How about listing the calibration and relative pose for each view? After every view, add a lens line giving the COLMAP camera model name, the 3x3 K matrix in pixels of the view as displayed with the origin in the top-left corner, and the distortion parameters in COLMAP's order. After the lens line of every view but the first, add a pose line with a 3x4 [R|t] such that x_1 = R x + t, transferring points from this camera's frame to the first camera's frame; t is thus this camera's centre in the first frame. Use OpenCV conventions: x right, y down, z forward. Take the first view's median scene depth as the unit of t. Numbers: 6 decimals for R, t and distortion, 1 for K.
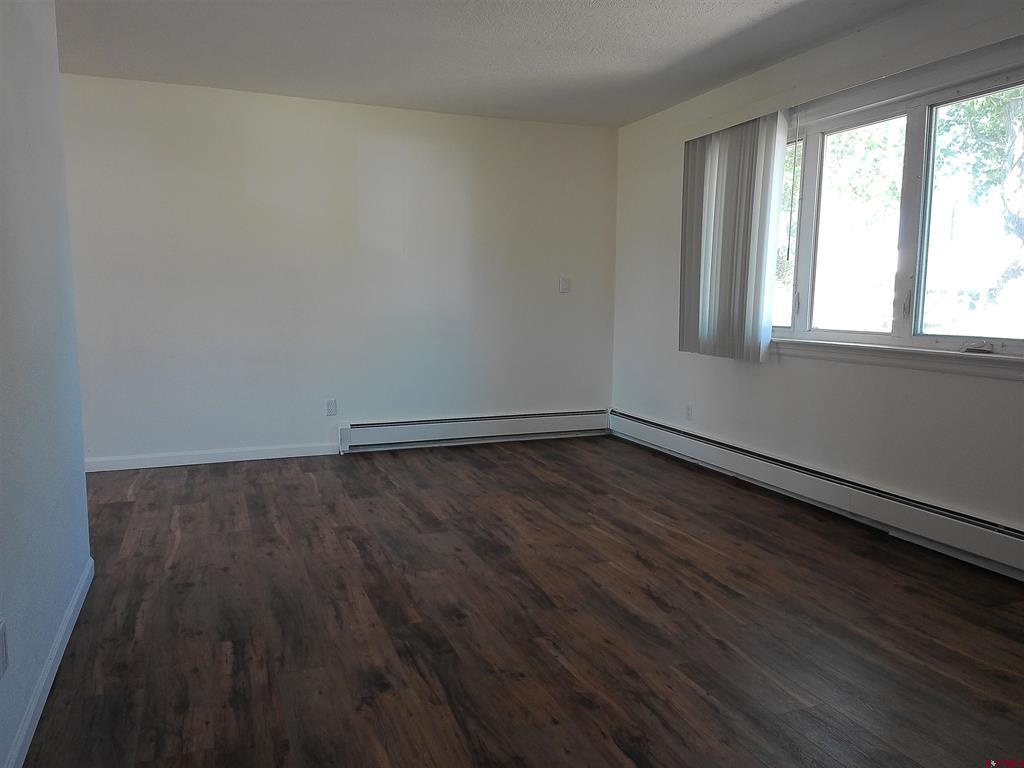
lens RADIAL K [[770.4, 0, 512.0], [0, 770.4, 384.0], [0, 0, 1]] dist [0.003965, 0.123963]
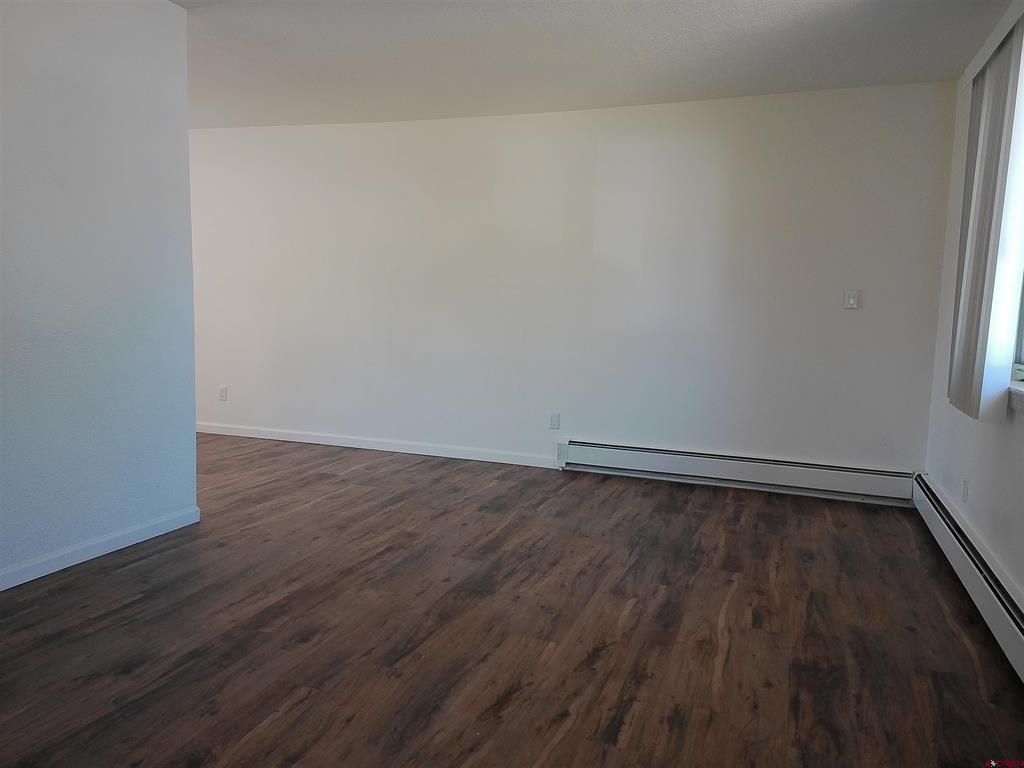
lens RADIAL K [[780.3, 0, 512.0], [0, 780.3, 384.0], [0, 0, 1]] dist [0.093840, -0.081999]
pose [[0.751412, 0.087543, -0.654000, 0.544605], [-0.108858, 0.994025, 0.007986, -0.024742], [0.650791, 0.065192, 0.756453, 0.339389]]
